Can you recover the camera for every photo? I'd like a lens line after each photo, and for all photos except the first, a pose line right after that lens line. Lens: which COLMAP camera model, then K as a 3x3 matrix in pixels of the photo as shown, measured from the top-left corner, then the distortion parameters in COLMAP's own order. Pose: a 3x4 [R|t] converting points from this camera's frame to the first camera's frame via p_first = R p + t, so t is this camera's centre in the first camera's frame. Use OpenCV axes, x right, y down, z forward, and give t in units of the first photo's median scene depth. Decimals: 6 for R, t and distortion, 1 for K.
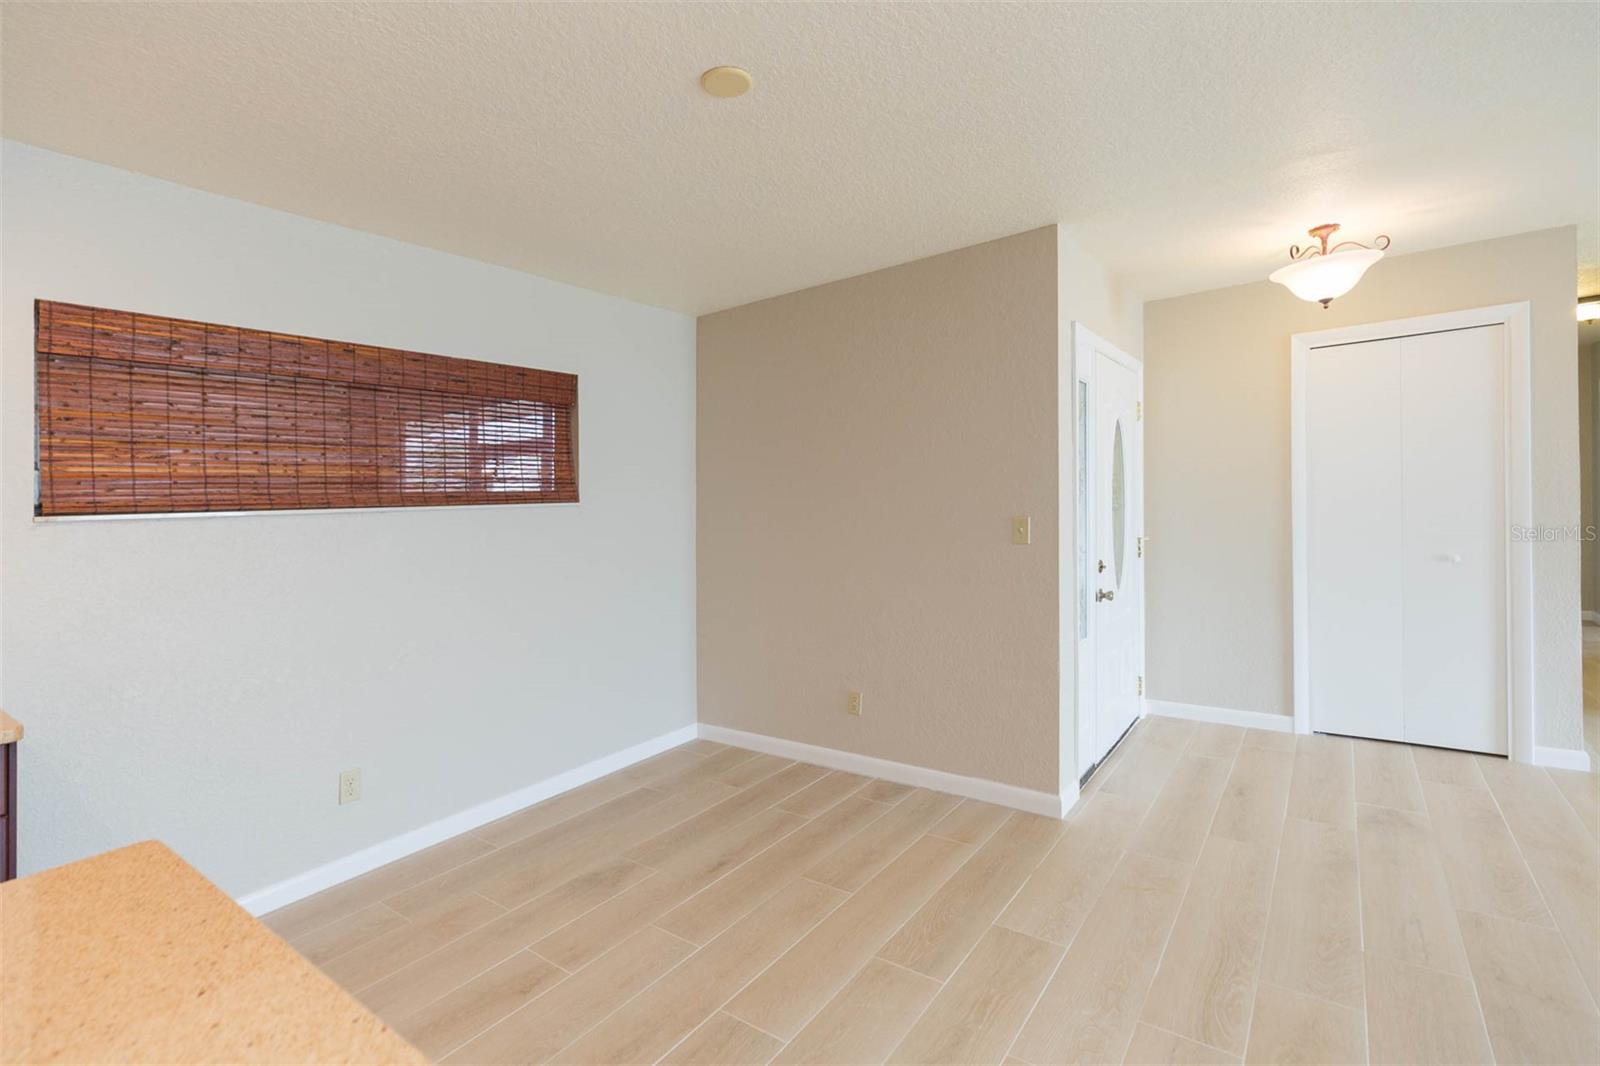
lens RADIAL K [[733.0, 0, 791.8], [0, 733.0, 480.1], [0, 0, 1]] dist [0.008879, 0.000058]
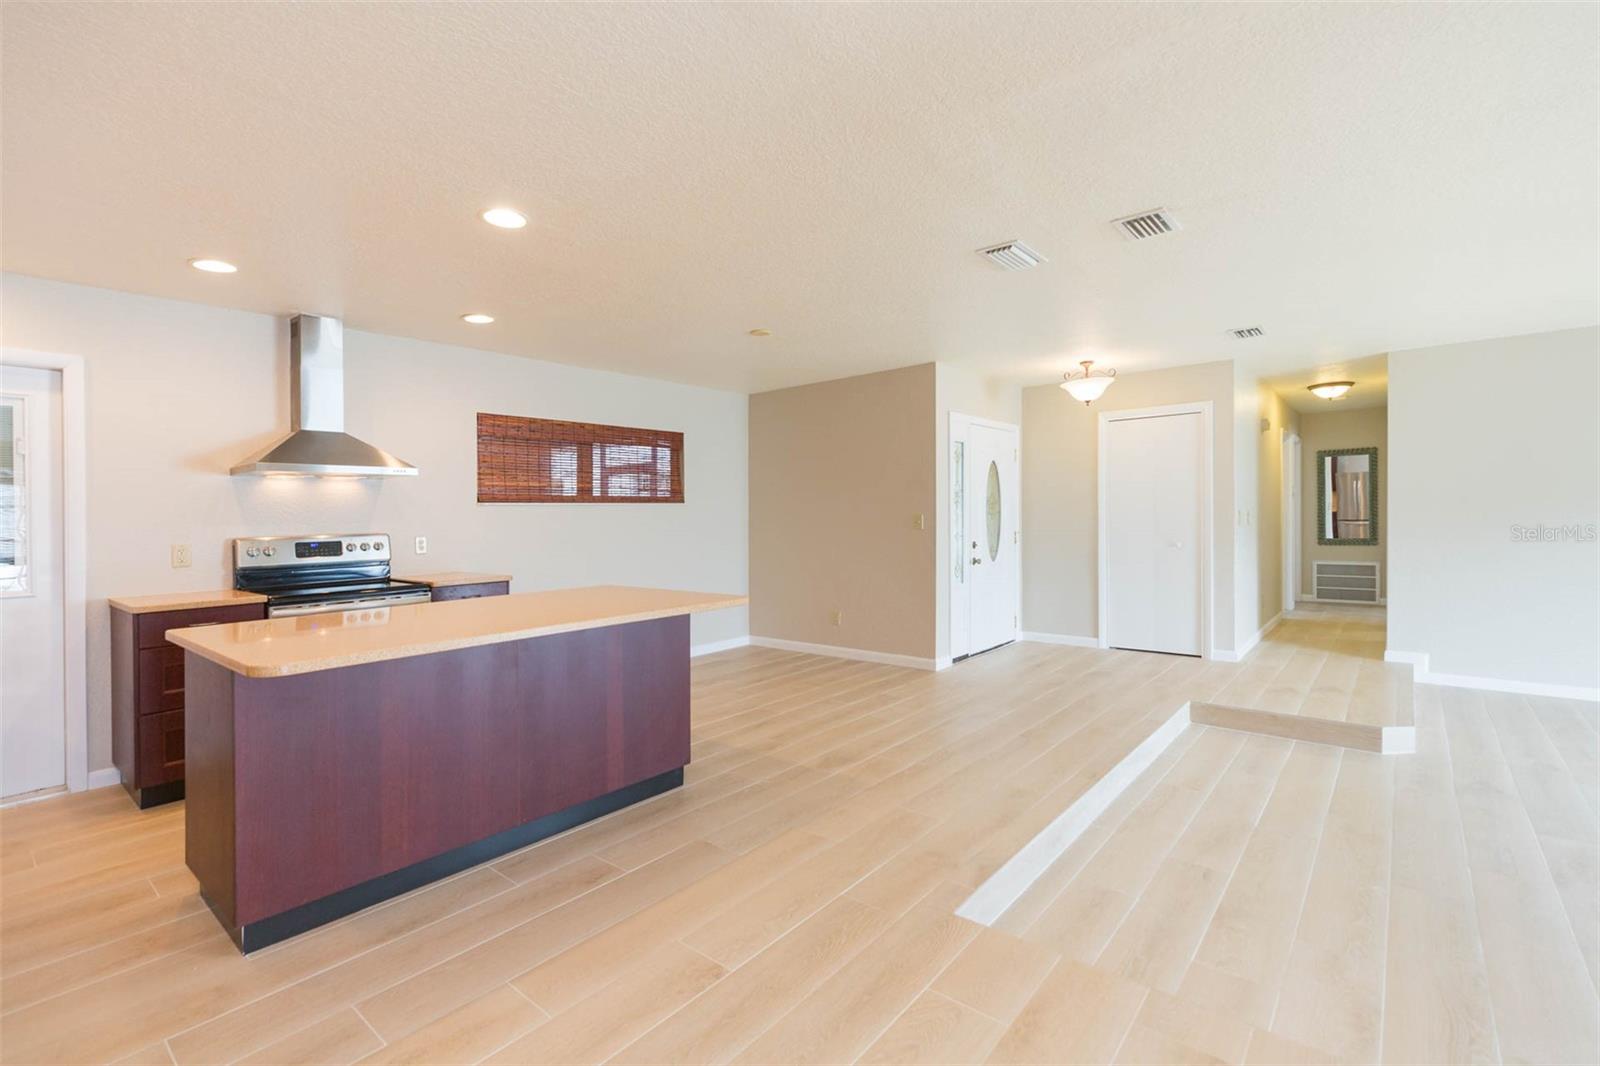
lens RADIAL K [[730.3, 0, 807.8], [0, 730.3, 521.8], [0, 0, 1]] dist [0.011667, 0.000290]
pose [[0.998153, 0.020584, -0.057153, 0.140289], [-0.018217, 0.998967, 0.041622, -0.005500], [0.057951, -0.040504, 0.997497, -0.947918]]
